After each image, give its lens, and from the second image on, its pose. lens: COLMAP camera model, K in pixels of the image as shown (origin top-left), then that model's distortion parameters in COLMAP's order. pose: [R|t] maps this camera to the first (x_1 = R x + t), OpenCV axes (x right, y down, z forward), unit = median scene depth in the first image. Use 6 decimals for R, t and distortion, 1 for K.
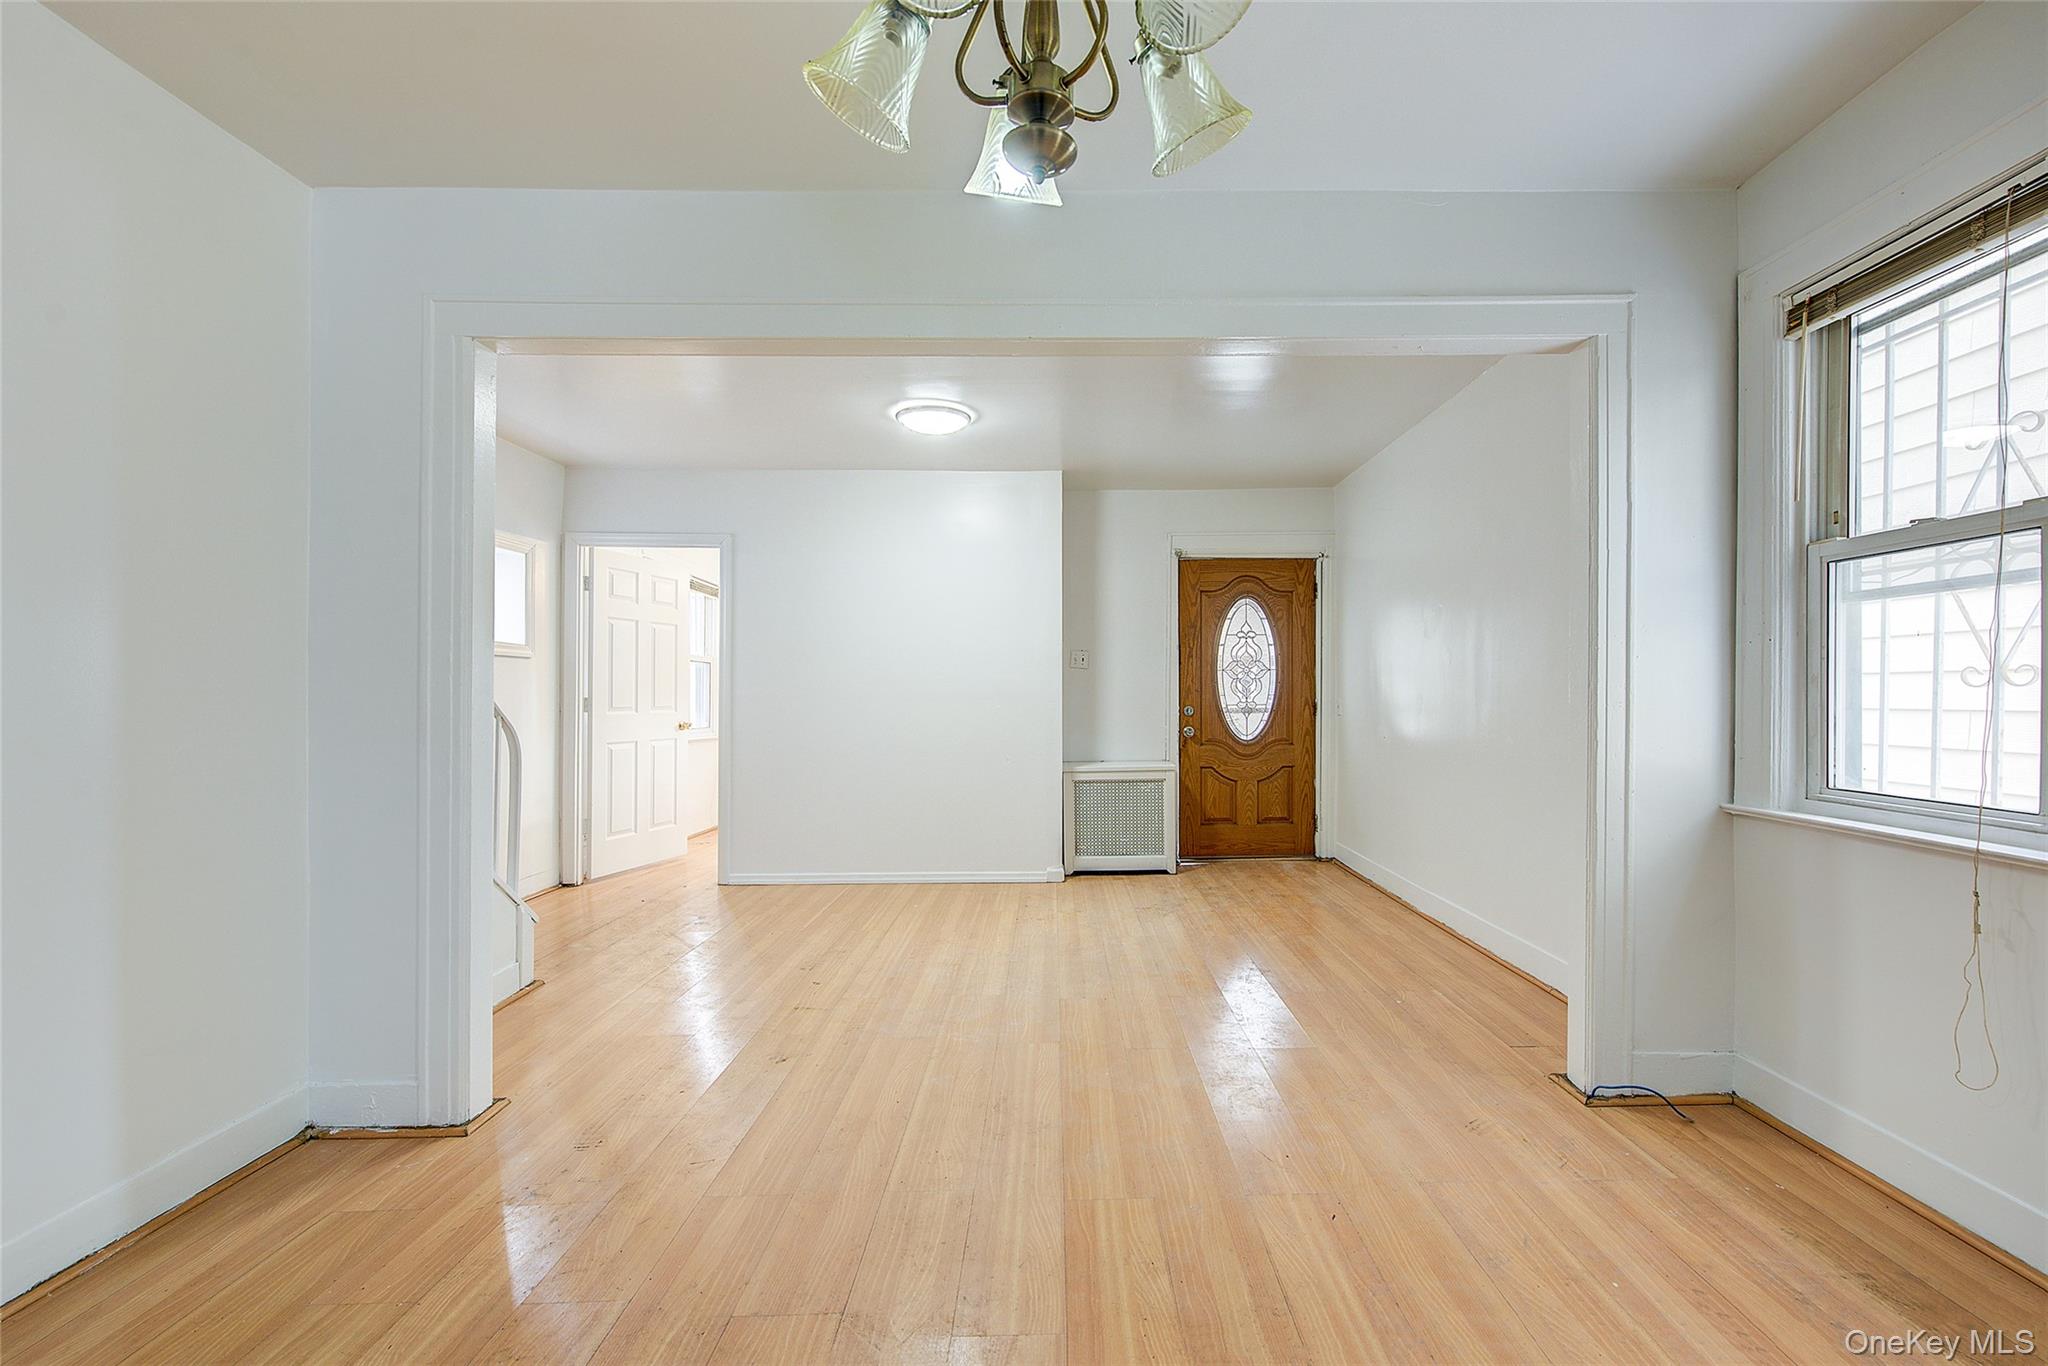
lens RADIAL K [[785.3, 0, 1032.7], [0, 785.3, 691.7], [0, 0, 1]] dist [0.000533, -0.000080]
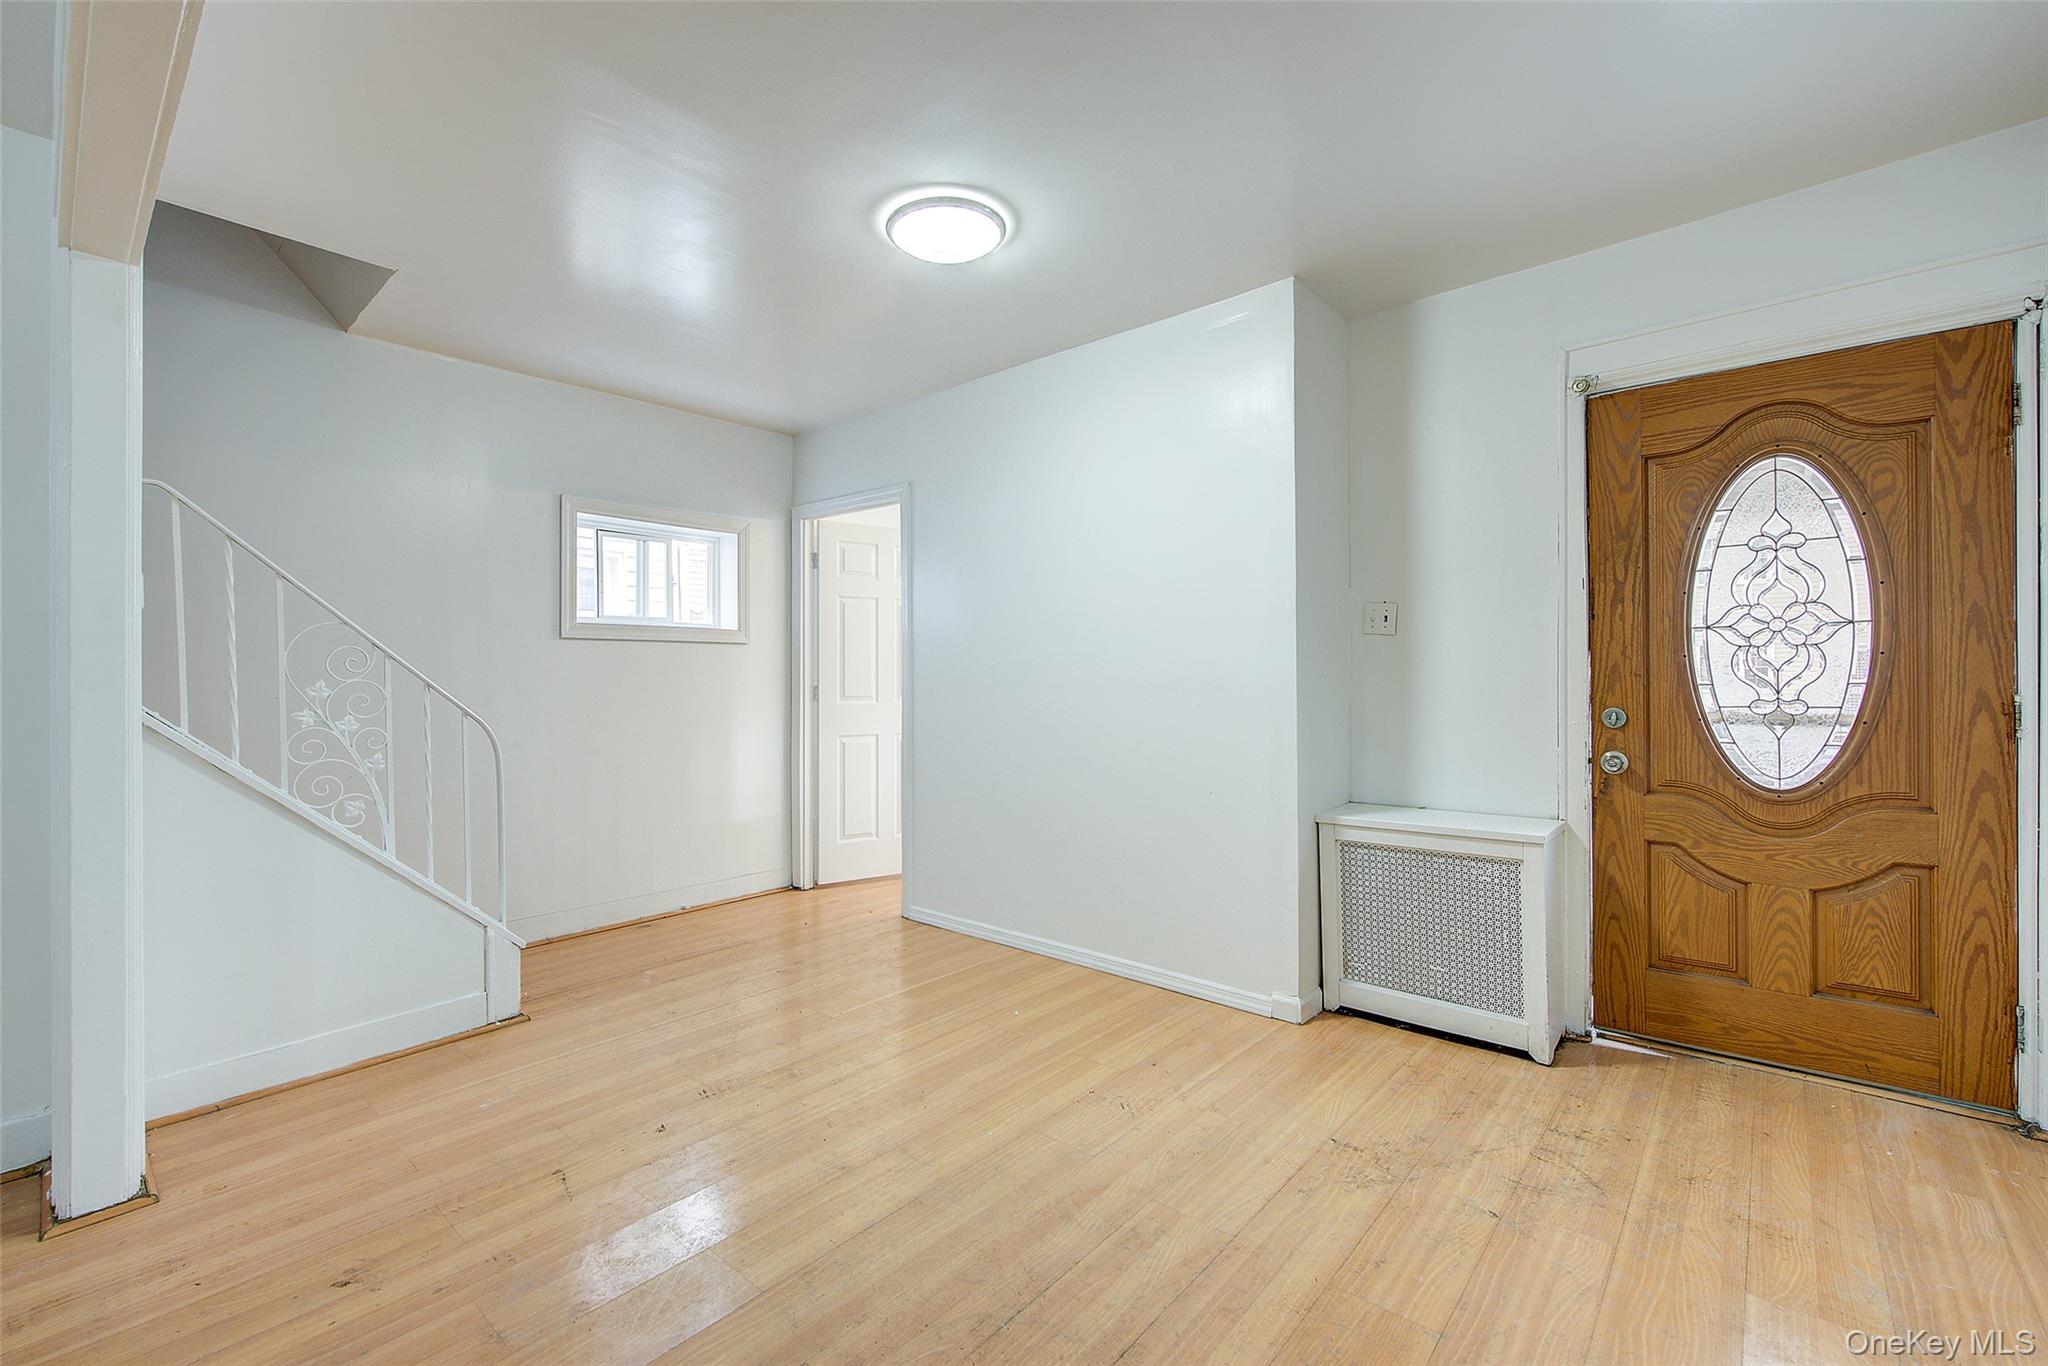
lens RADIAL K [[849.3, 0, 1037.3], [0, 849.3, 671.3], [0, 0, 1]] dist [-0.001316, -0.000263]
pose [[0.774596, -0.007665, -0.632410, 0.253684], [0.006853, 0.999970, -0.003726, -0.003525], [0.632419, -0.001447, 0.774625, 0.392880]]
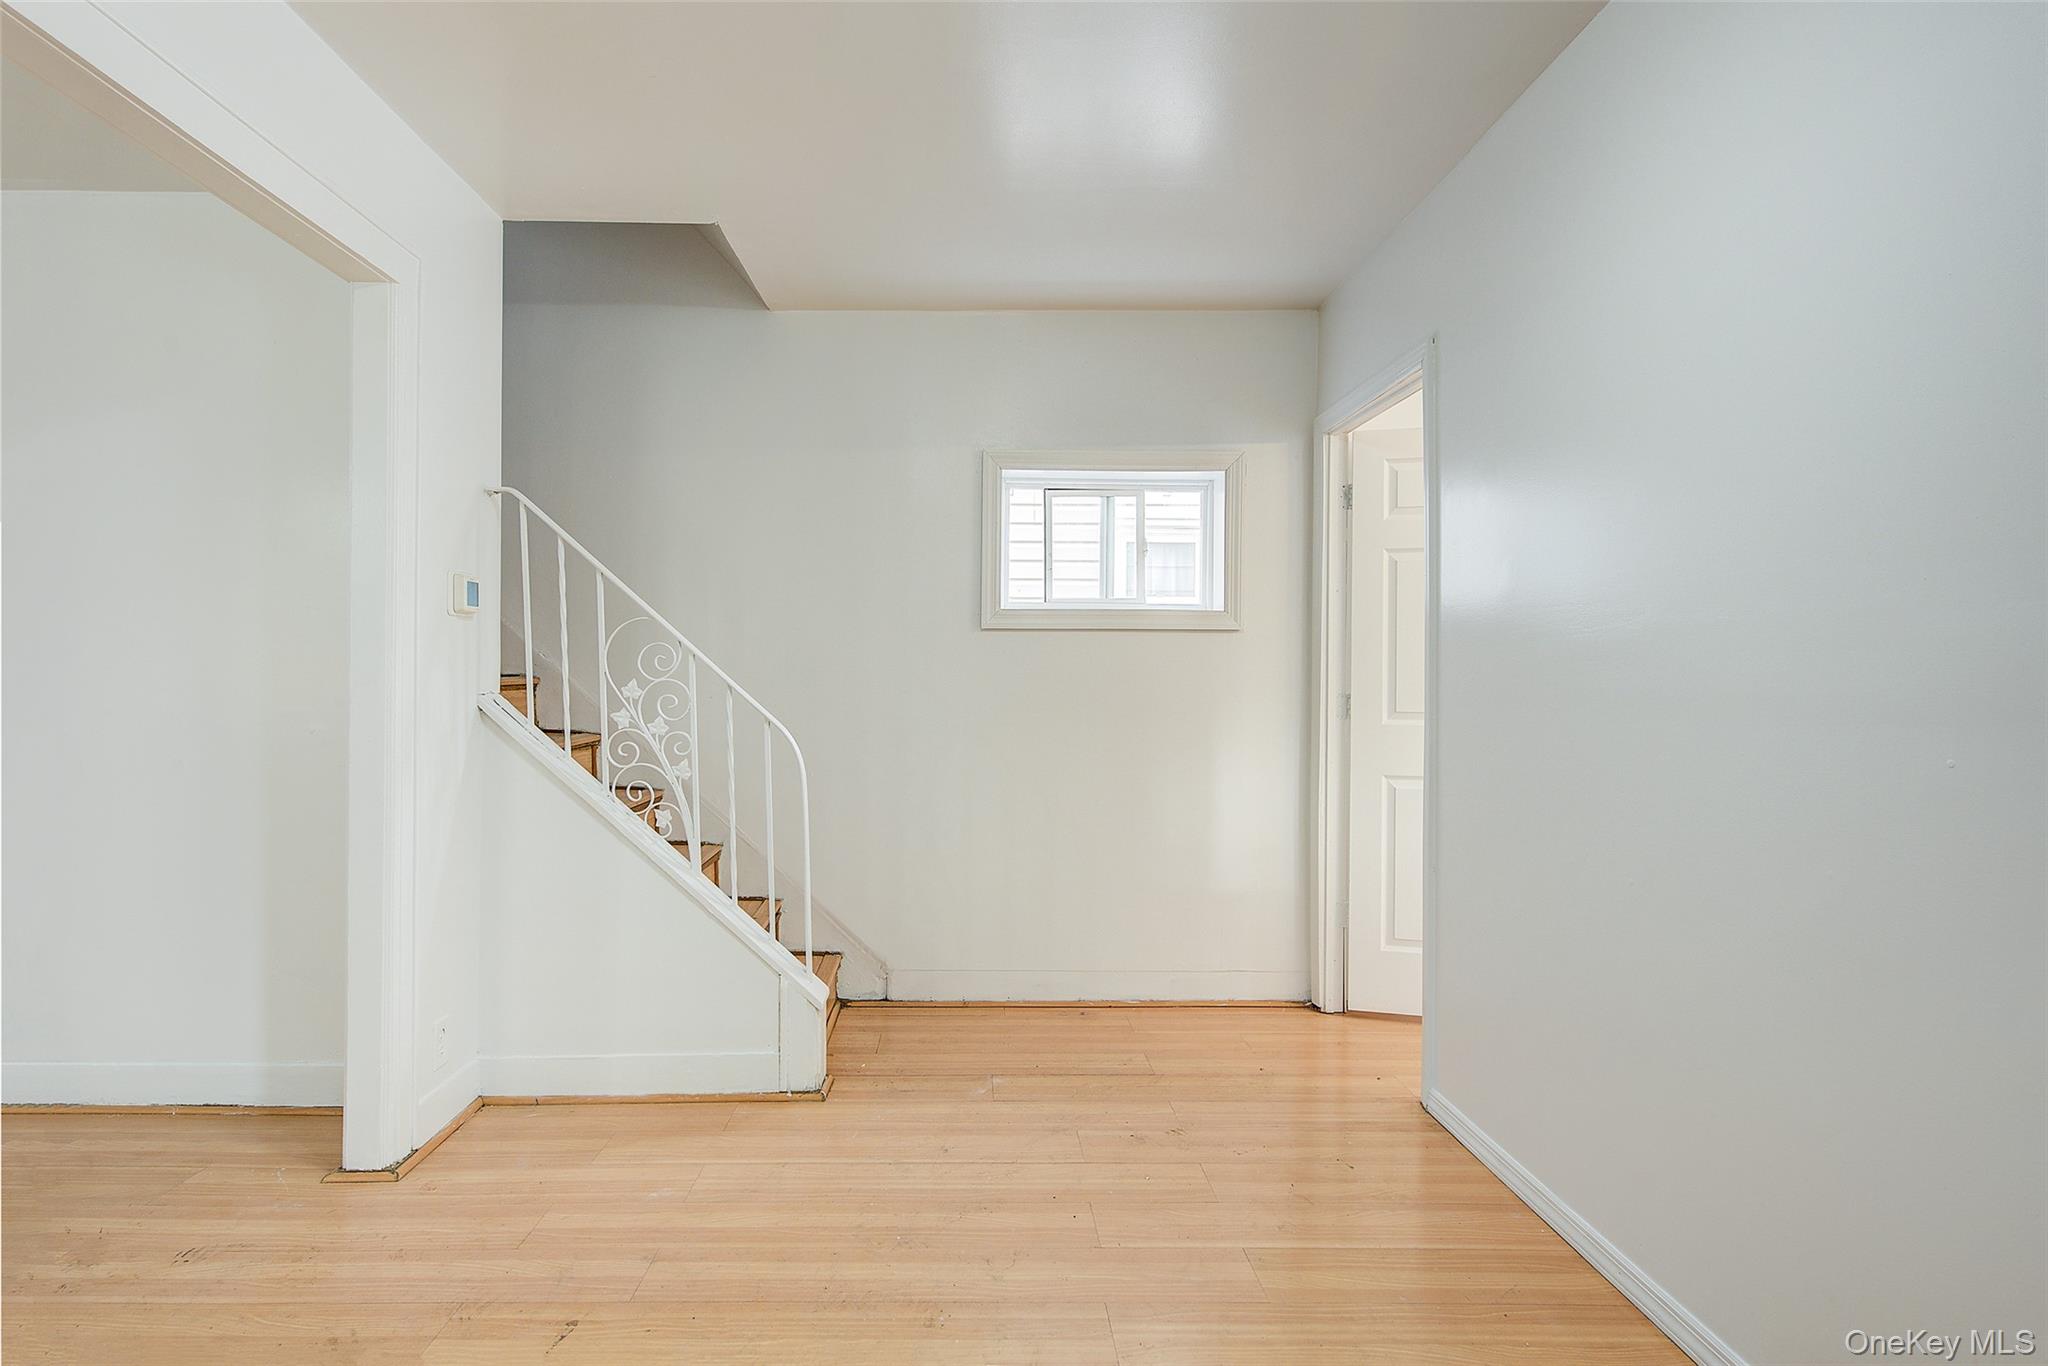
lens RADIAL K [[1093.3, 0, 972.8], [0, 1093.3, 672.7], [0, 0, 1]] dist [0.002893, 0.000147]
pose [[0.034556, -0.007368, -0.999376, 0.225327], [0.000188, 0.999973, -0.007366, -0.002132], [0.999403, 0.000066, 0.034556, 0.686870]]
